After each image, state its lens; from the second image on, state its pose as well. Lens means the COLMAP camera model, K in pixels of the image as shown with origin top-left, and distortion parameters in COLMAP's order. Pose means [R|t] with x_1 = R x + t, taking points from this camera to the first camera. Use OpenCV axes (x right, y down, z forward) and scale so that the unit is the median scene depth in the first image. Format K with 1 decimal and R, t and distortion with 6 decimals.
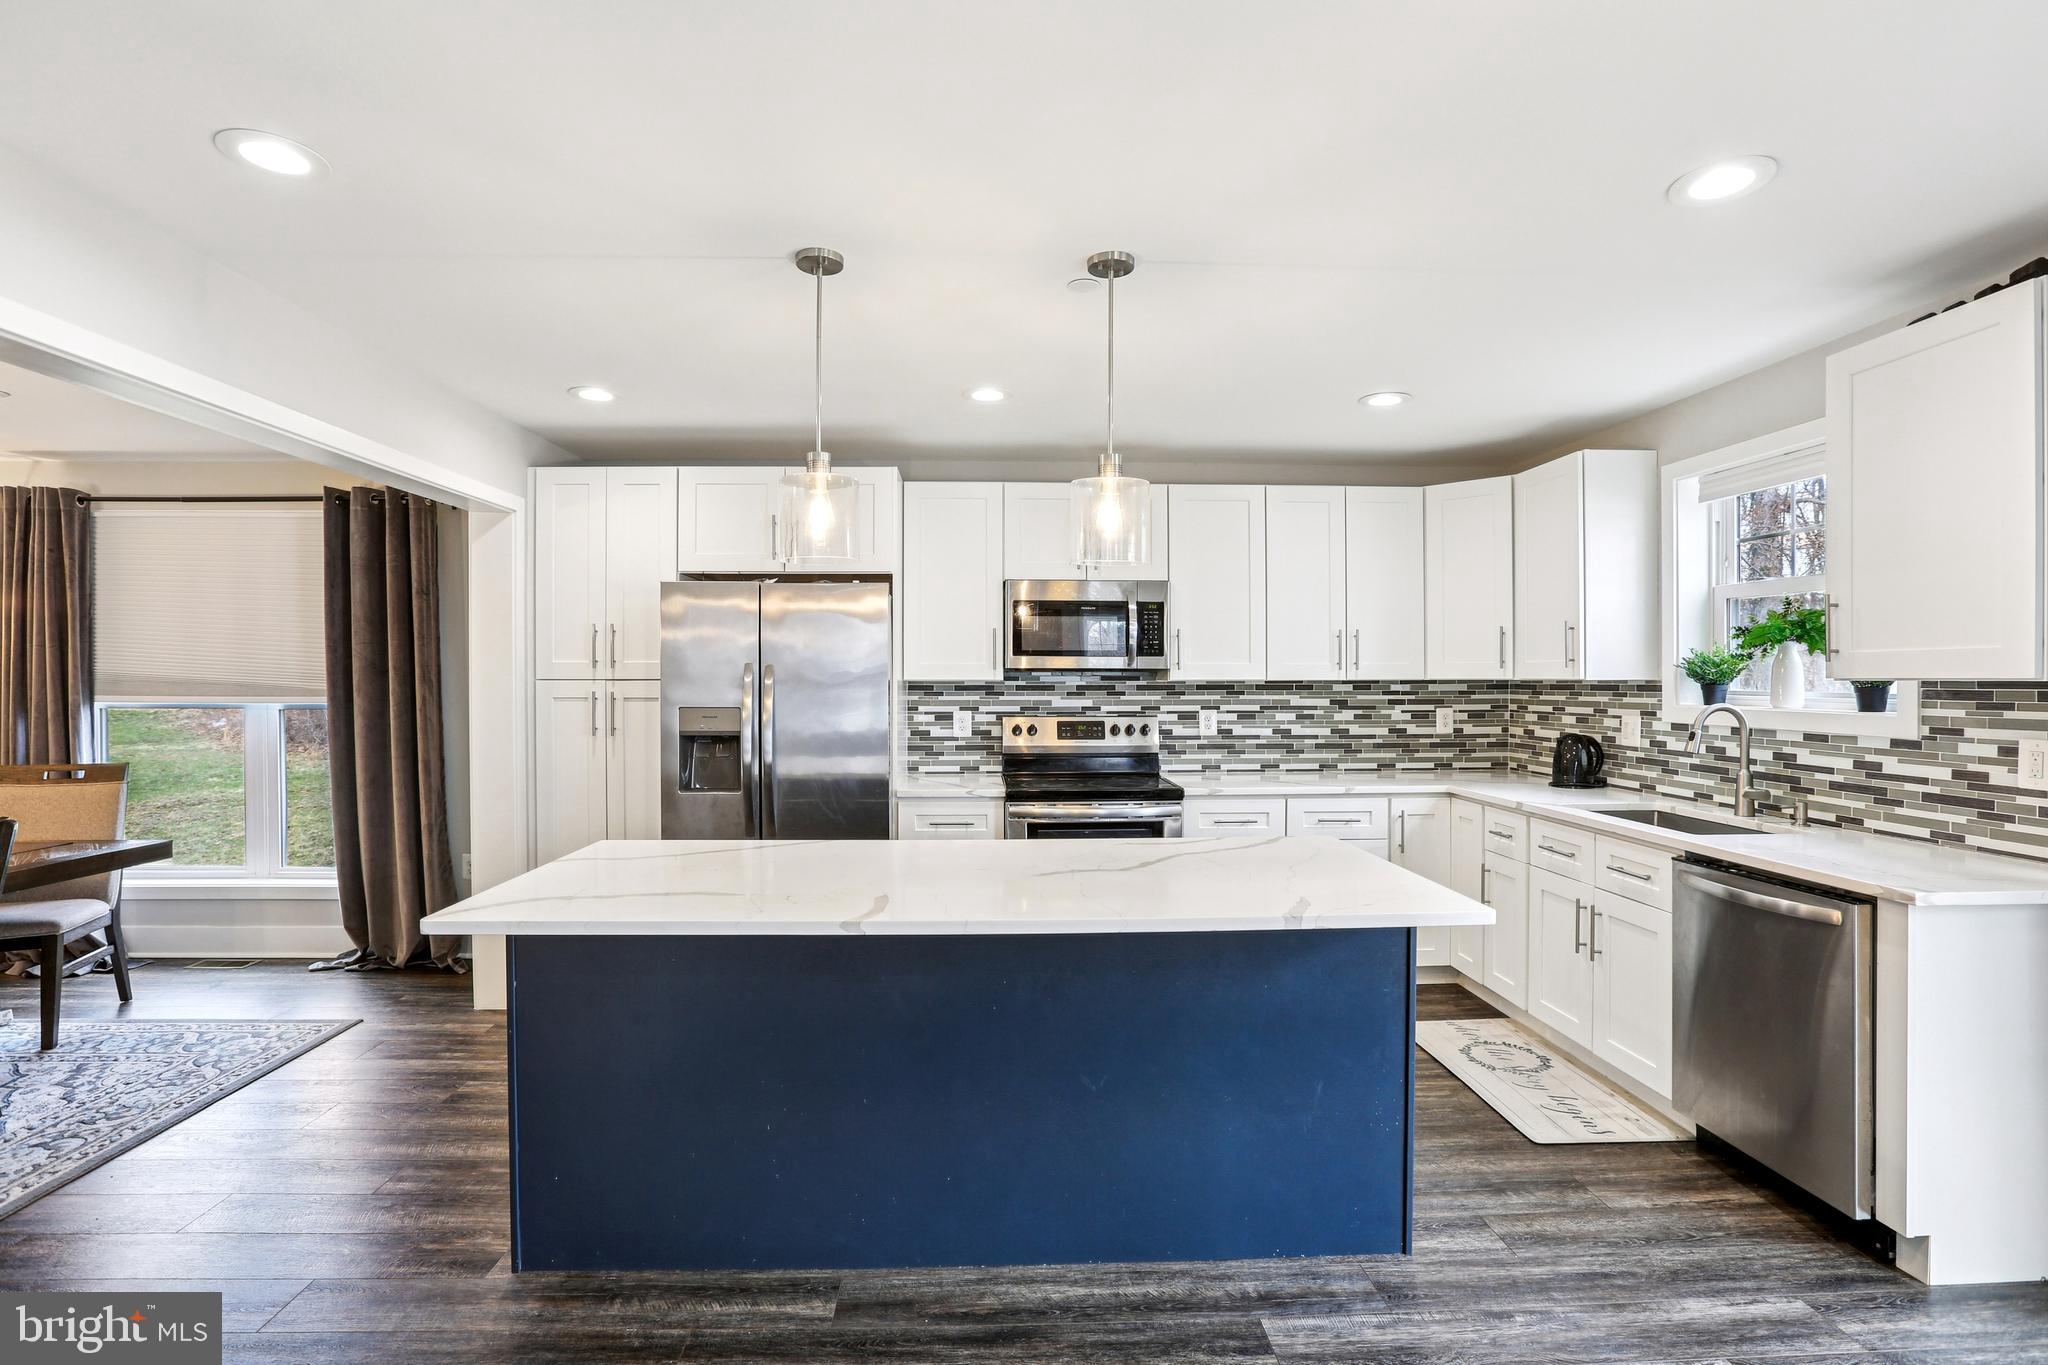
lens RADIAL K [[953.8, 0, 999.5], [0, 953.8, 681.6], [0, 0, 1]] dist [-0.053214, 0.017570]
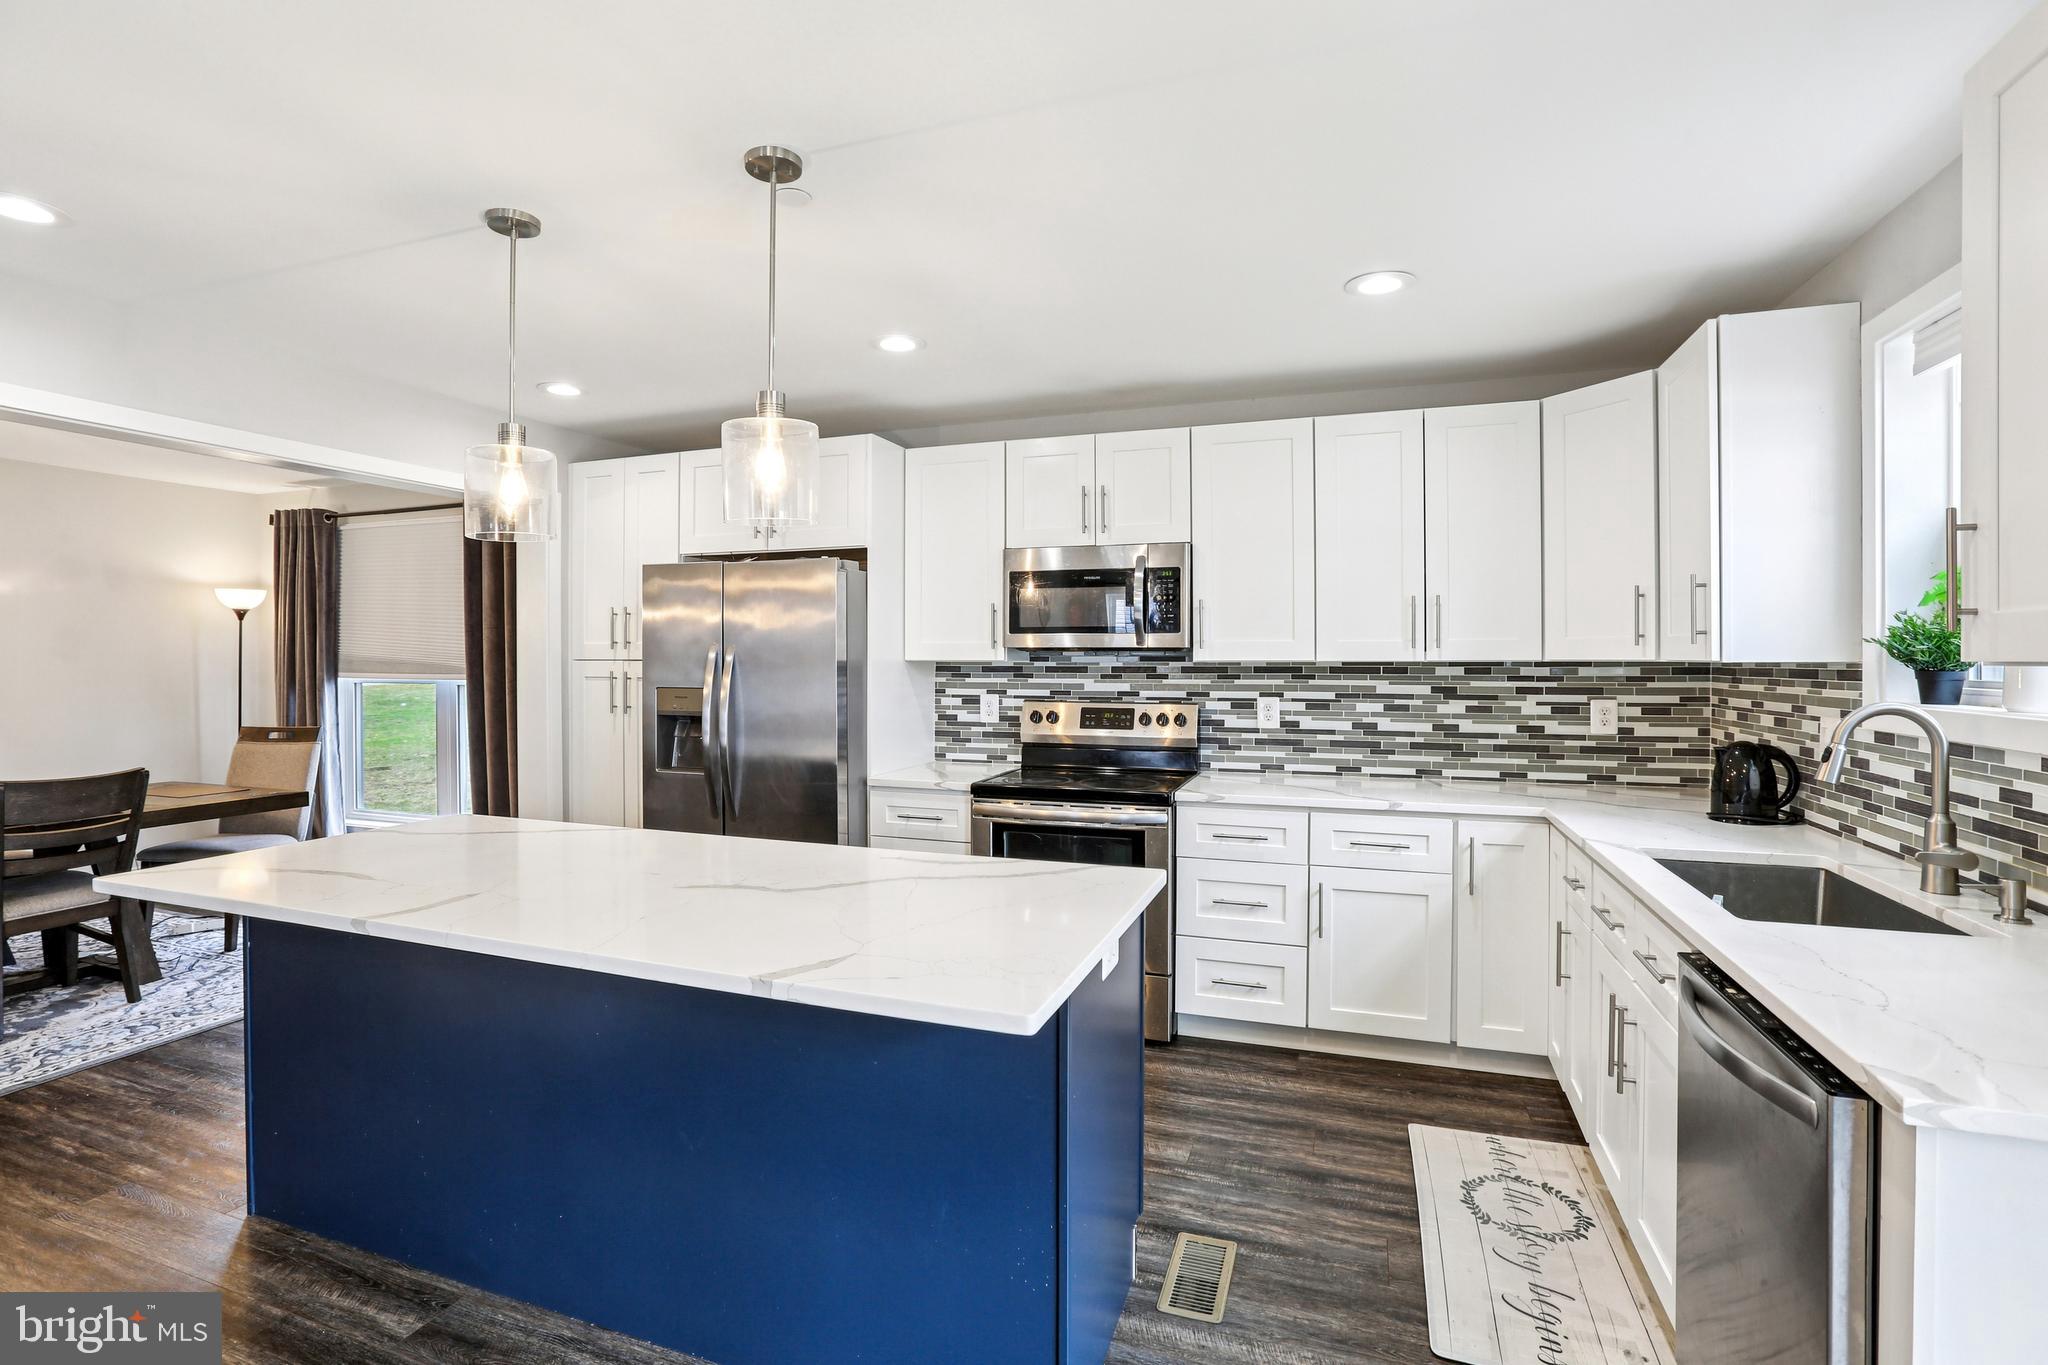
lens RADIAL K [[948.1, 0, 1007.1], [0, 948.1, 664.3], [0, 0, 1]] dist [-0.041587, 0.011348]
pose [[0.927631, 0.002422, -0.373491, 0.340789], [-0.001114, 0.999992, 0.003717, -0.001759], [0.373497, -0.003032, 0.927626, 0.170618]]
